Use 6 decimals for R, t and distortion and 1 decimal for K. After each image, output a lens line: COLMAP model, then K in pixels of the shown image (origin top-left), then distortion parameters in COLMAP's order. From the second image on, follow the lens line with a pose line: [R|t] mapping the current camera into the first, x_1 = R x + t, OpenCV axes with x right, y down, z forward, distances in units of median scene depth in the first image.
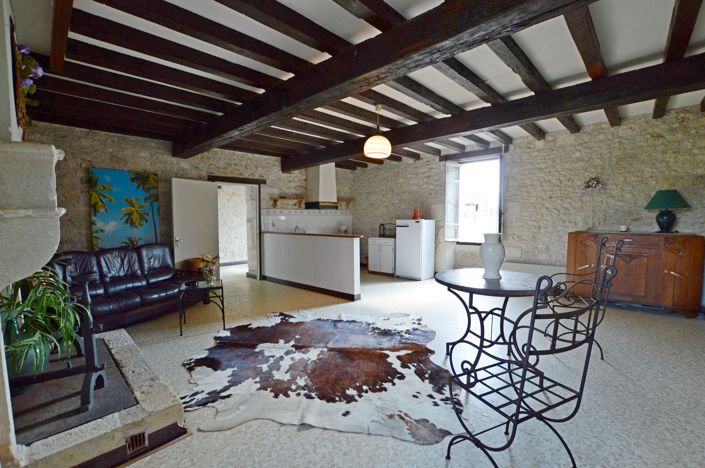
lens RADIAL K [[317.2, 0, 353.7], [0, 317.2, 236.0], [0, 0, 1]] dist [-0.002143, -0.000289]
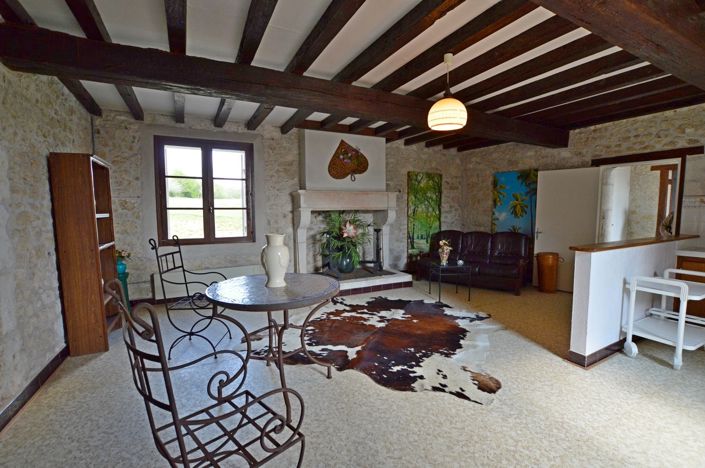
lens RADIAL K [[317.2, 0, 353.7], [0, 317.2, 236.0], [0, 0, 1]] dist [-0.002143, -0.000289]
pose [[-0.318059, 0.090531, -0.943739, 0.816295], [-0.053637, 0.992118, 0.113249, -0.078173], [0.946552, 0.086639, -0.310696, 1.012317]]
